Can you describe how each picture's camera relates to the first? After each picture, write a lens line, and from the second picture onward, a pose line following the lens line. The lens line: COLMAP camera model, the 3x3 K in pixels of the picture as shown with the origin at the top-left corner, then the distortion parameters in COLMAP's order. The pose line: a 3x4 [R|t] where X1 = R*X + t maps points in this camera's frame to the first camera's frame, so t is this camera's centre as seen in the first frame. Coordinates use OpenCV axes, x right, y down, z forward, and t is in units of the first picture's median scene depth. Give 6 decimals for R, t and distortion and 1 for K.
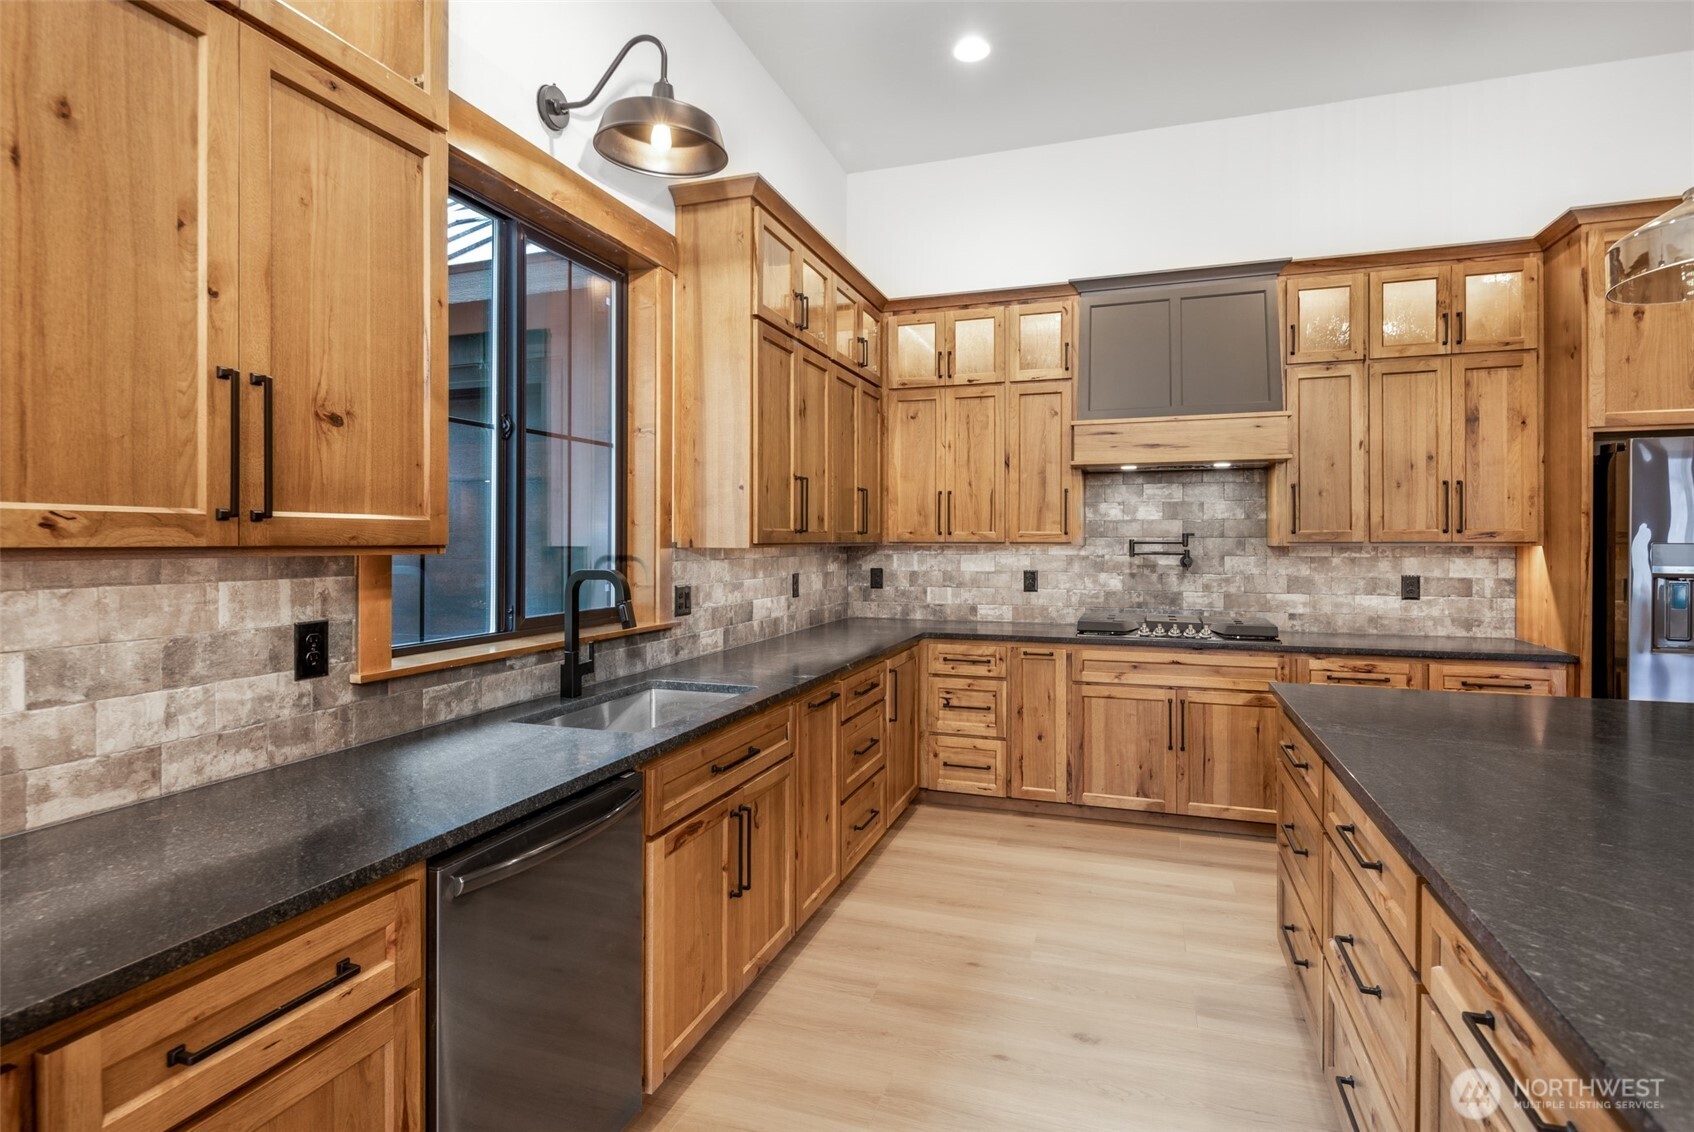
lens RADIAL K [[852.3, 0, 833.5], [0, 852.3, 542.1], [0, 0, 1]] dist [0.003218, -0.004547]
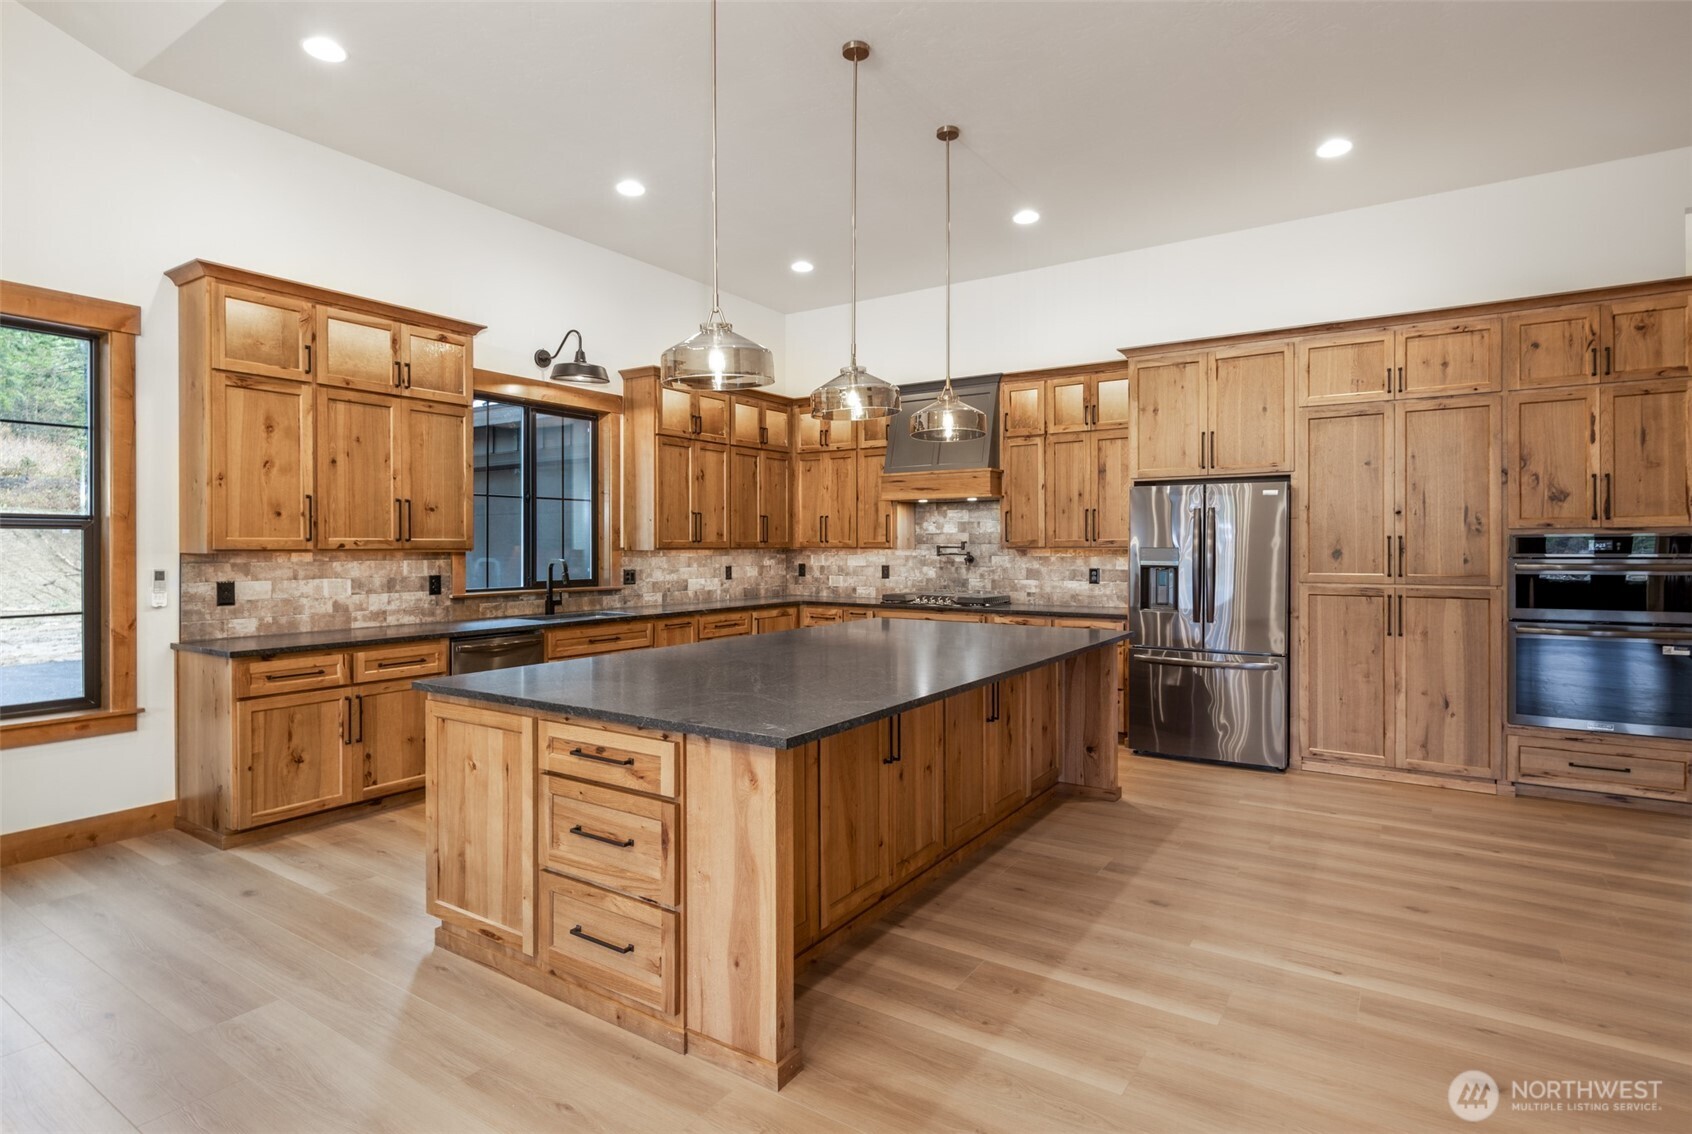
lens RADIAL K [[851.3, 0, 846.9], [0, 851.3, 554.4], [0, 0, 1]] dist [0.003218, -0.004547]
pose [[0.973168, 0.001109, -0.230092, 0.641949], [0.000873, 0.999963, 0.008512, 0.000160], [0.230093, -0.008484, 0.973132, -0.675850]]
